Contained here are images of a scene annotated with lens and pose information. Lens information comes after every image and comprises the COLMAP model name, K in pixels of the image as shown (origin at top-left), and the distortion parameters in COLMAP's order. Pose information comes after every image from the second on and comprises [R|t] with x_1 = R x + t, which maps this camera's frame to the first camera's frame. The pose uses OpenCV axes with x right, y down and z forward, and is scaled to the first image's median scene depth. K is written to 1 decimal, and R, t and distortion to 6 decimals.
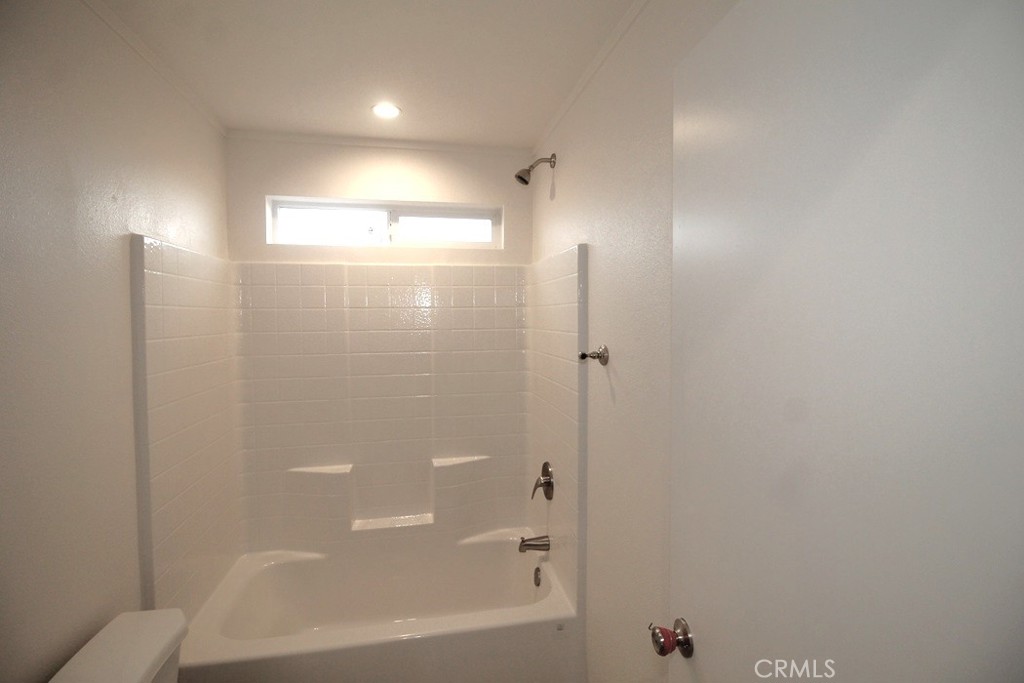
lens RADIAL K [[477.8, 0, 519.1], [0, 477.8, 334.5], [0, 0, 1]] dist [0.002051, -0.010172]
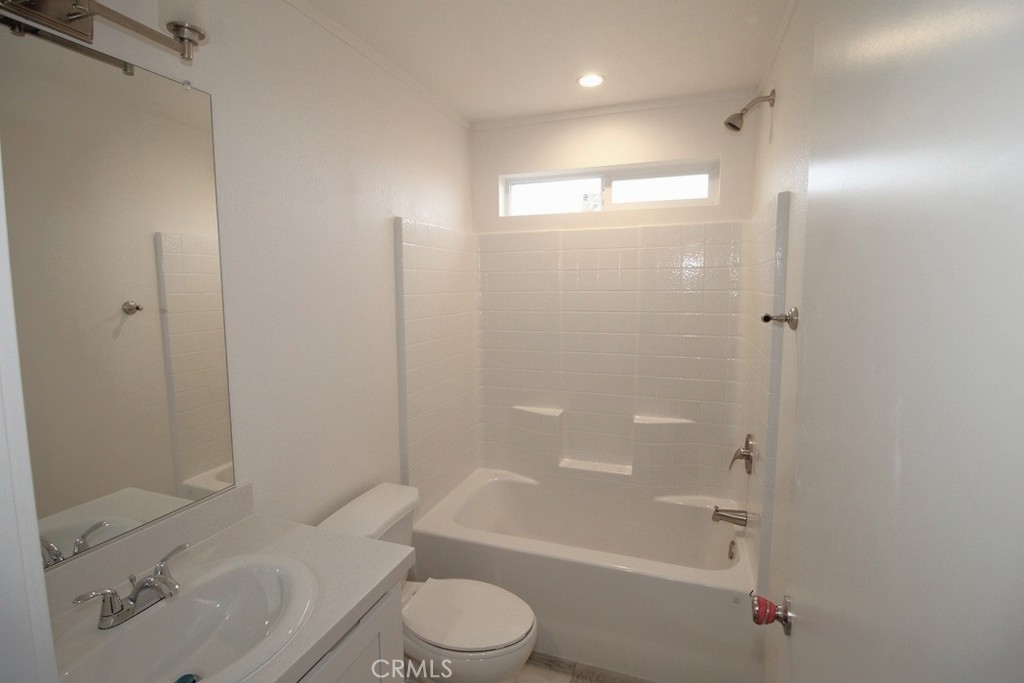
lens RADIAL K [[477.8, 0, 519.1], [0, 477.8, 334.5], [0, 0, 1]] dist [0.002051, -0.010172]
pose [[0.860869, 0.053811, -0.505974, 0.130732], [-0.016791, 0.996855, 0.077449, 0.008795], [0.508550, -0.058177, 0.859065, -0.014383]]
